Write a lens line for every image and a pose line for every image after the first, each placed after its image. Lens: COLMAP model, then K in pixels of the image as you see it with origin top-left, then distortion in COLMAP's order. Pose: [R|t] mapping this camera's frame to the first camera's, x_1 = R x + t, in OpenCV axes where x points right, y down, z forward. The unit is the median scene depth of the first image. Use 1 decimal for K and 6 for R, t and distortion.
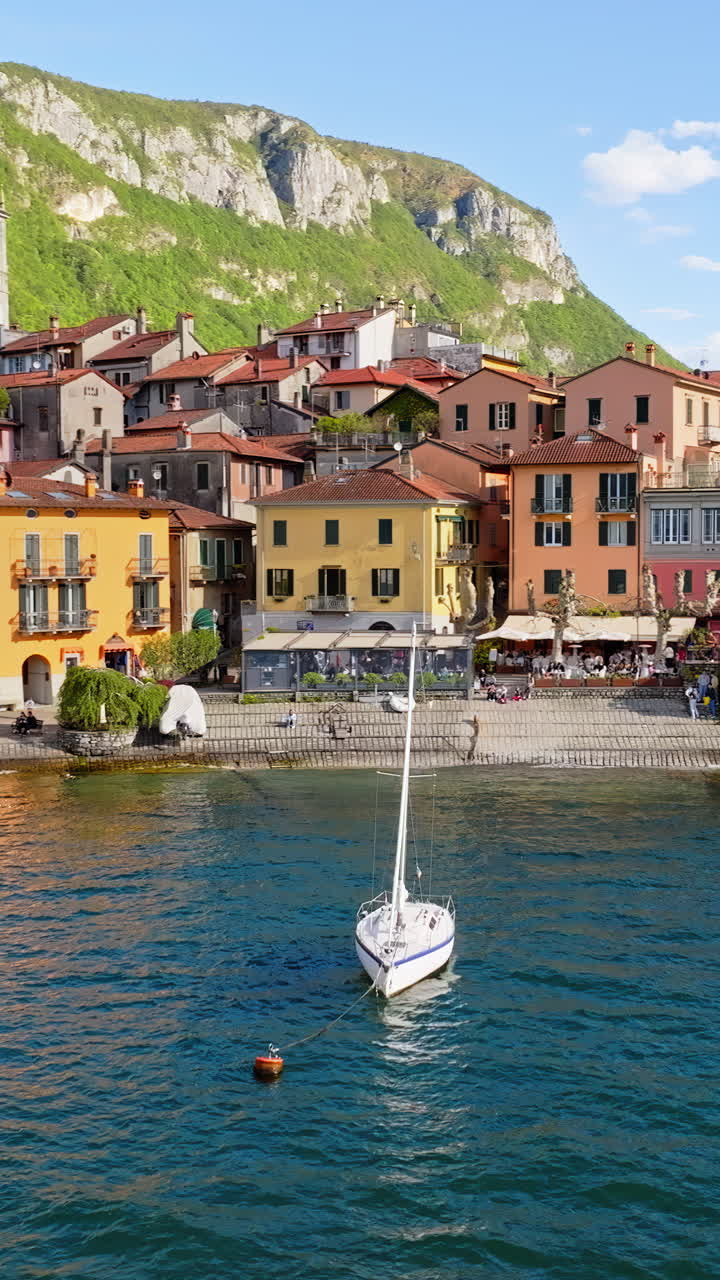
lens RADIAL K [[3146.4, 0, 359.8], [0, 3146.4, 640.5], [0, 0, 1]] dist [0.045935, 0.000000]
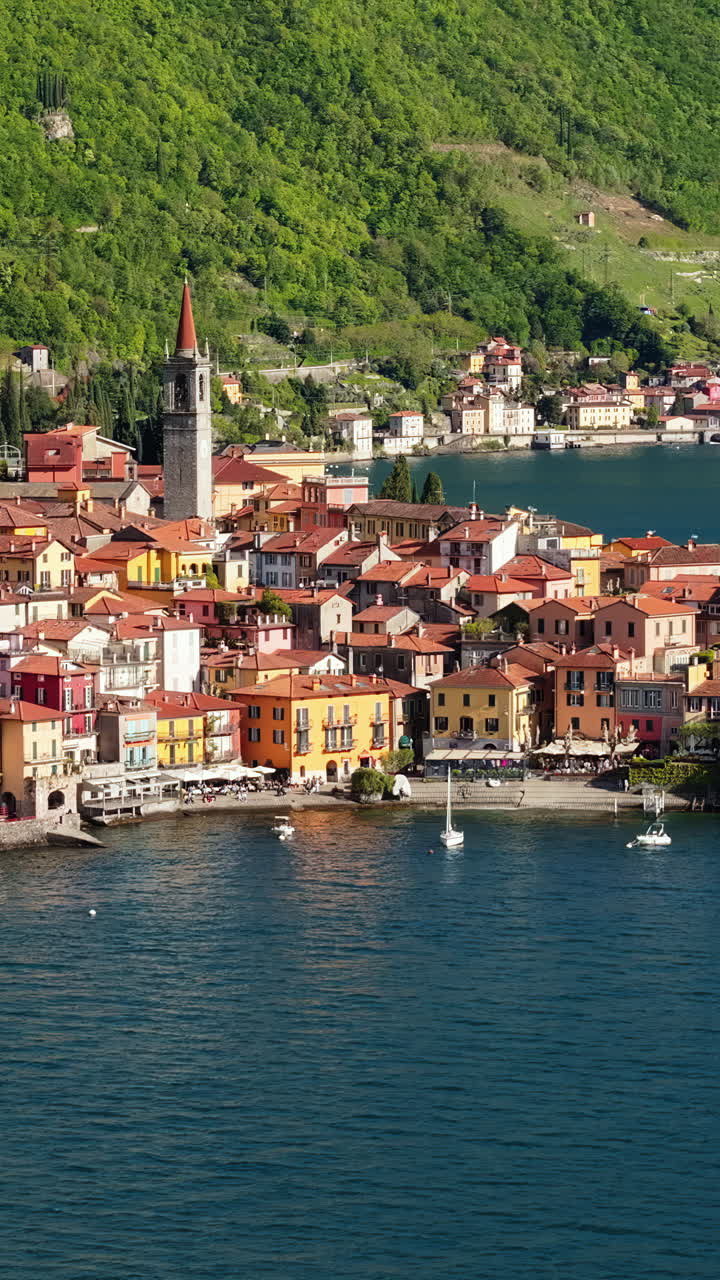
lens RADIAL K [[3146.4, 0, 360.8], [0, 3146.4, 640.0], [0, 0, 1]] dist [0.045935, 0.000000]
pose [[0.998710, 0.003387, -0.050672, 0.026690], [-0.004604, 0.999703, -0.023919, -0.024190], [0.050576, 0.024122, 0.998429, -1.081888]]
